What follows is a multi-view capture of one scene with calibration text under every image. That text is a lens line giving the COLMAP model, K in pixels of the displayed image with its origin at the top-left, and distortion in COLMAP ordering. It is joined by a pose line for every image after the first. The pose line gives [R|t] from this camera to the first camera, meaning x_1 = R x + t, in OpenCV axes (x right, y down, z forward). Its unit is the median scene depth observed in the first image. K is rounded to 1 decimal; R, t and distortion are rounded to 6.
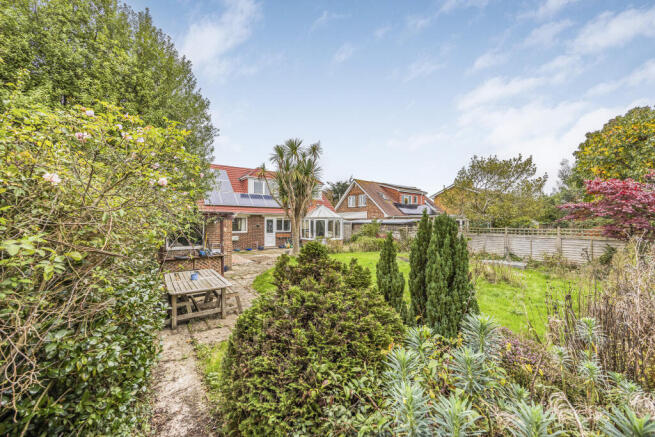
lens RADIAL K [[261.6, 0, 327.2], [0, 261.6, 215.3], [0, 0, 1]] dist [0.000884, -0.000526]
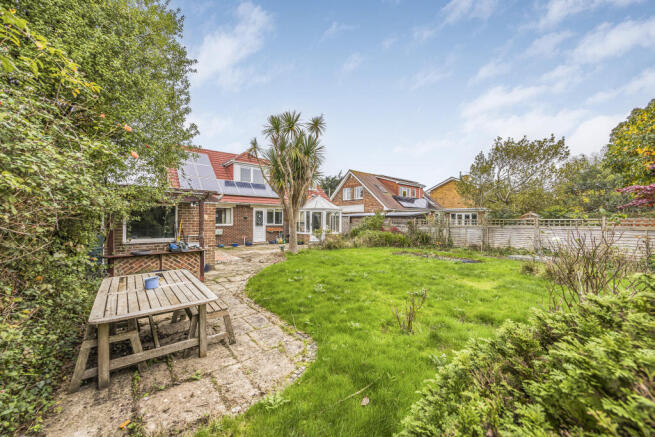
lens RADIAL K [[261.6, 0, 329.5], [0, 261.6, 215.9], [0, 0, 1]] dist [0.000884, -0.000526]
pose [[0.997757, 0.004266, 0.066806, -0.053529], [-0.004984, 0.999932, 0.010582, 0.027120], [-0.066757, -0.010891, 0.997710, 0.139654]]
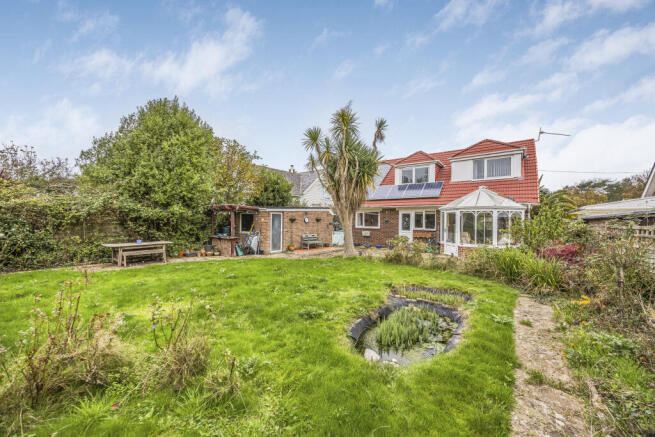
lens RADIAL K [[261.6, 0, 325.5], [0, 261.6, 221.5], [0, 0, 1]] dist [0.000884, -0.000526]
pose [[0.281463, 0.009485, -0.959525, 0.593145], [0.013141, 0.999819, 0.013739, 0.031486], [0.959482, -0.016476, 0.281287, 0.644534]]
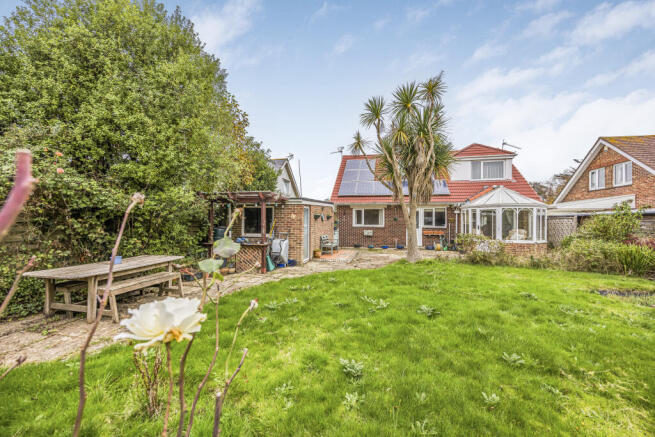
lens RADIAL K [[249.1, 0, 313.5], [0, 249.1, 222.9], [0, 0, 1]] dist [-0.000567, 0.000256]
pose [[0.652882, 0.009373, -0.757401, 0.179330], [0.011559, 0.999684, 0.022336, 0.037648], [0.757371, -0.023338, 0.652567, 0.347671]]
